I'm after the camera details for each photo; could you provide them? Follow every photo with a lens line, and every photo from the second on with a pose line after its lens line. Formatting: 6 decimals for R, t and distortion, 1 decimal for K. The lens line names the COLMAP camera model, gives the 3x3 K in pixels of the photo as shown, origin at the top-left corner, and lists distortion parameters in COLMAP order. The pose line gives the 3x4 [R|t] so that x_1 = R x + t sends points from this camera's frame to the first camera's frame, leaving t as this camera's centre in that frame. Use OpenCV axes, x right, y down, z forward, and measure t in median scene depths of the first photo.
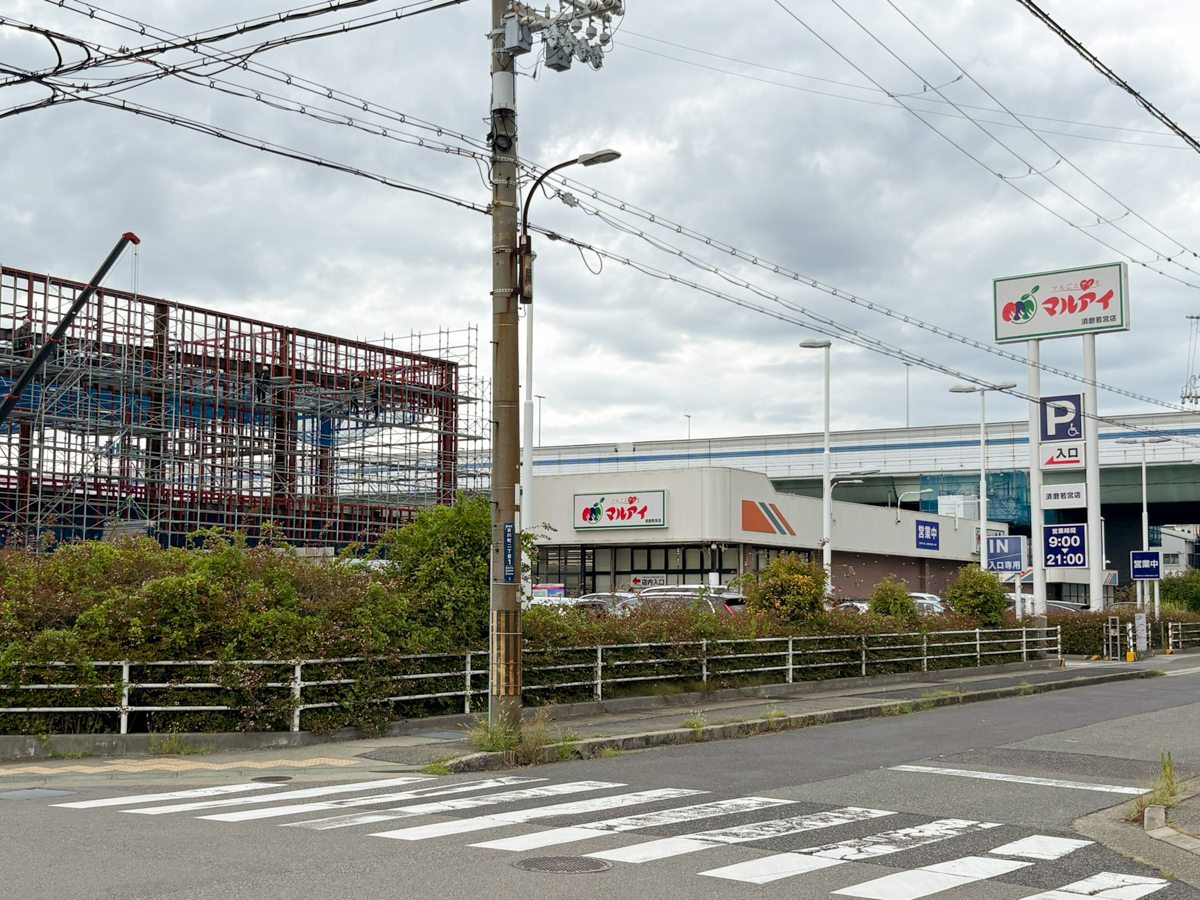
lens RADIAL K [[1555.6, 0, 600.0], [0, 1555.6, 450.0], [0, 0, 1]] dist [0.223683, -0.891458]
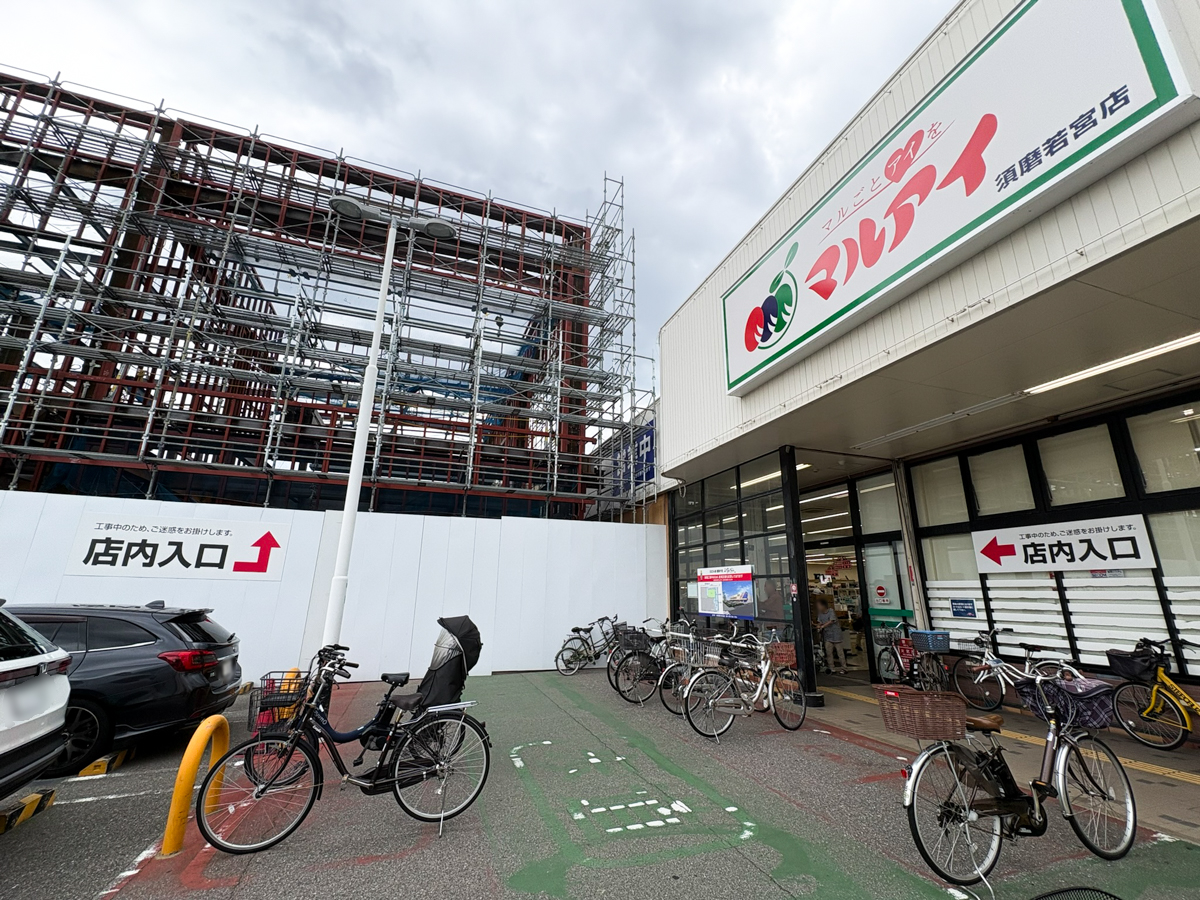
lens RADIAL K [[503.5, 0, 600.0], [0, 503.5, 450.0], [0, 0, 1]] dist [0.000055, 0.000021]
pose [[0.812292, -0.150590, -0.563475, 0.029086], [0.045239, 0.979451, -0.196545, 0.126025], [0.581493, 0.134161, 0.802413, 1.366421]]
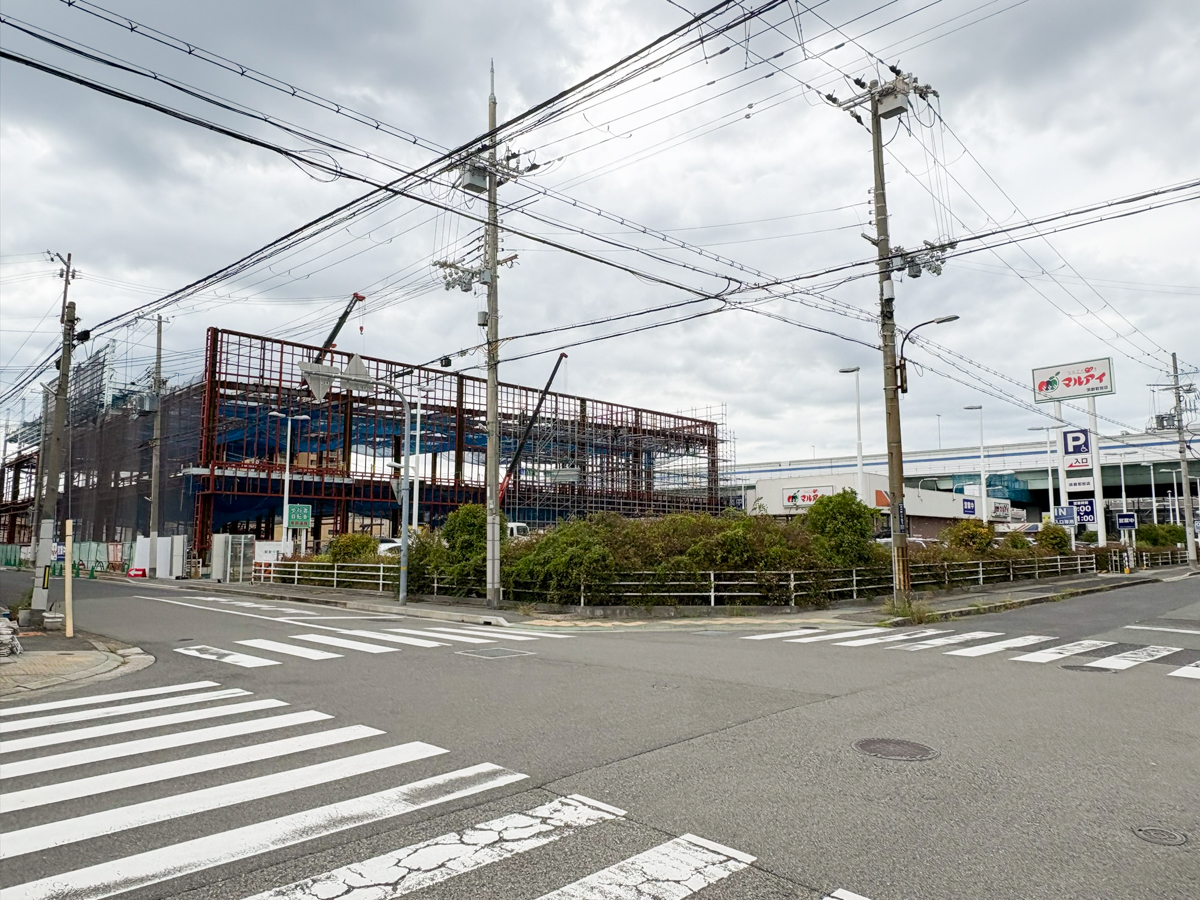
lens RADIAL K [[799.6, 0, 600.0], [0, 799.6, 450.0], [0, 0, 1]] dist [0.002859, 0.001634]
pose [[0.983007, -0.027171, -0.181547, -0.087728], [0.023333, 0.999458, -0.023241, -0.002342], [0.182080, 0.018610, 0.983108, -0.028340]]
